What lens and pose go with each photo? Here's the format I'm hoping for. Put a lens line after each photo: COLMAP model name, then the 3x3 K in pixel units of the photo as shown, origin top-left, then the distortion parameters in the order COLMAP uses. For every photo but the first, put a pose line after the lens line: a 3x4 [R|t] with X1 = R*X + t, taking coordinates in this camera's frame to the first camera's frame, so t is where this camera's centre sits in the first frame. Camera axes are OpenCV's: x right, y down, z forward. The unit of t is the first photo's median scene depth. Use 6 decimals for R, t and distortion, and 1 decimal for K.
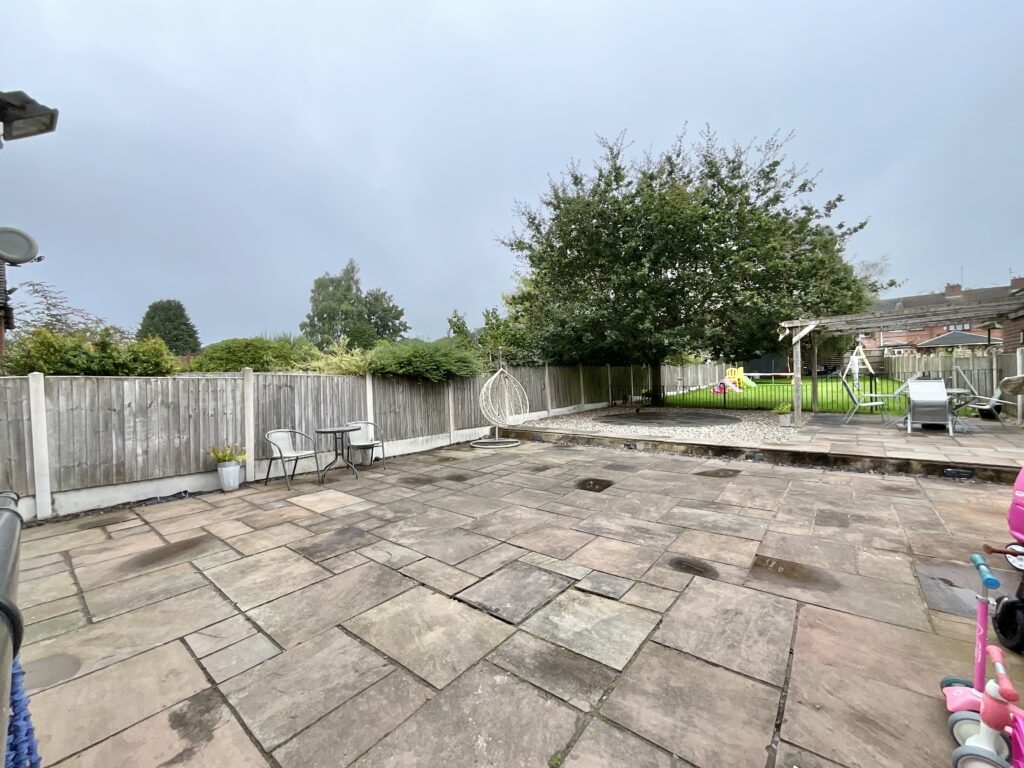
lens RADIAL K [[415.2, 0, 511.4], [0, 415.2, 385.2], [0, 0, 1]] dist [-0.001763, 0.000853]
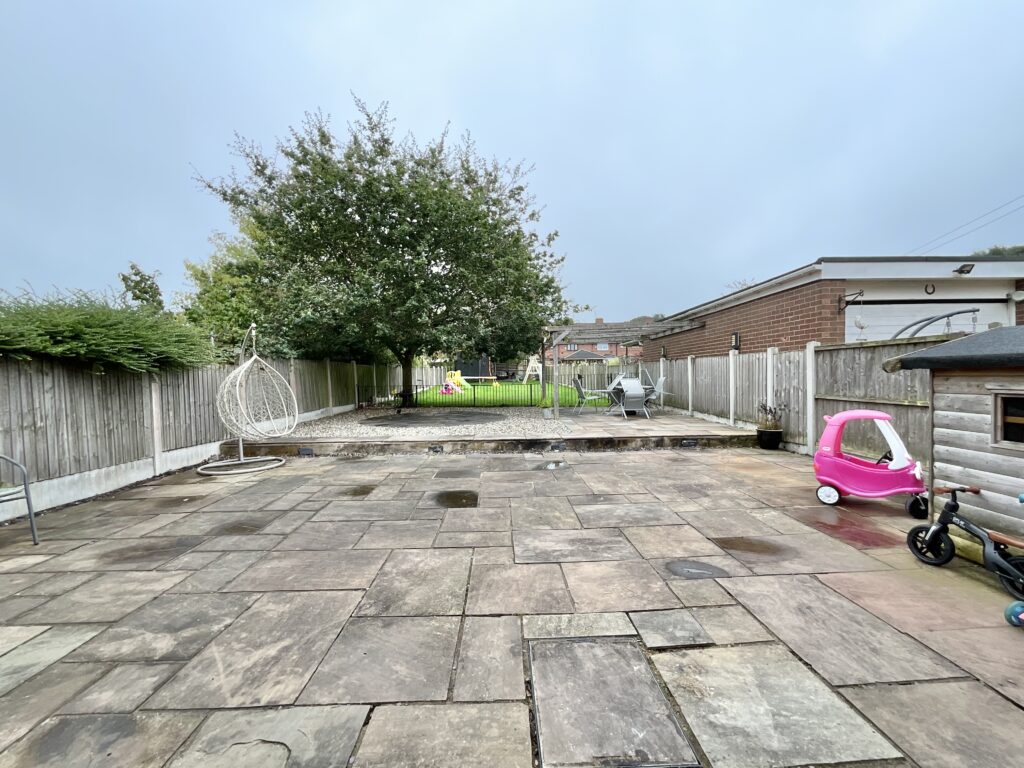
lens RADIAL K [[415.2, 0, 511.4], [0, 415.2, 385.2], [0, 0, 1]] dist [-0.001763, 0.000853]
pose [[0.758912, 0.001863, 0.651190, -0.300713], [0.005942, 0.999934, -0.009785, 0.036402], [-0.651166, 0.011295, 0.758851, 0.401642]]
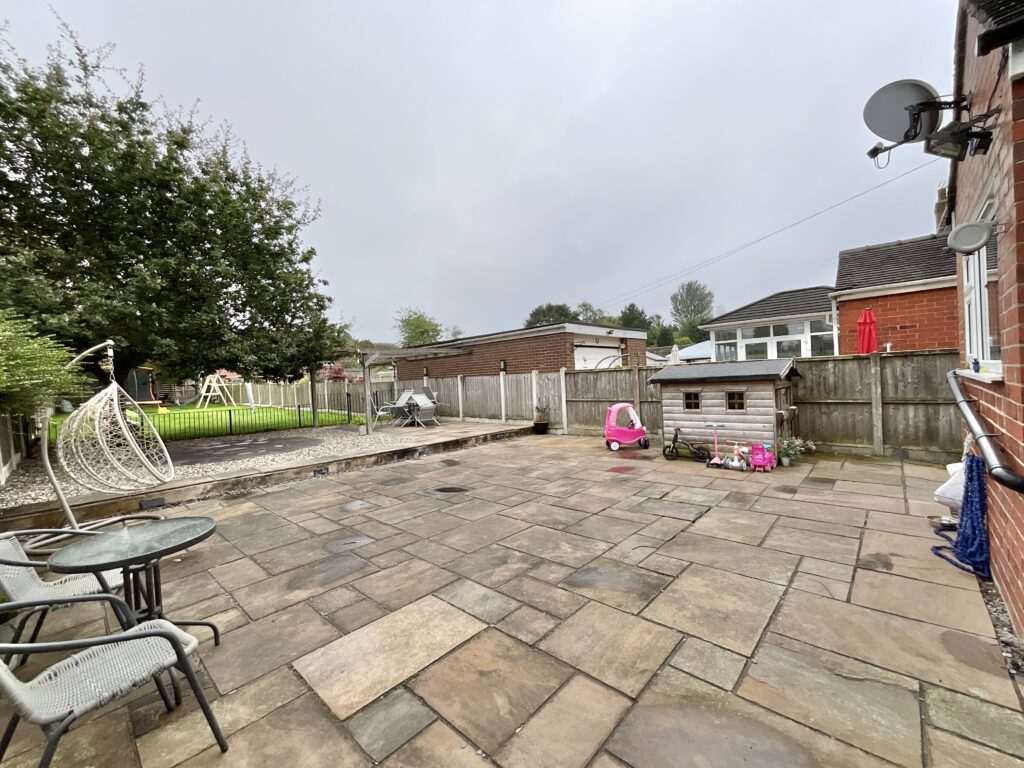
lens RADIAL K [[415.2, 0, 511.4], [0, 415.2, 385.2], [0, 0, 1]] dist [-0.001763, 0.000853]
pose [[0.067304, 0.013750, 0.997638, -1.033988], [0.062660, 0.997873, -0.017980, 0.007265], [-0.995763, 0.063722, 0.066299, 0.941287]]
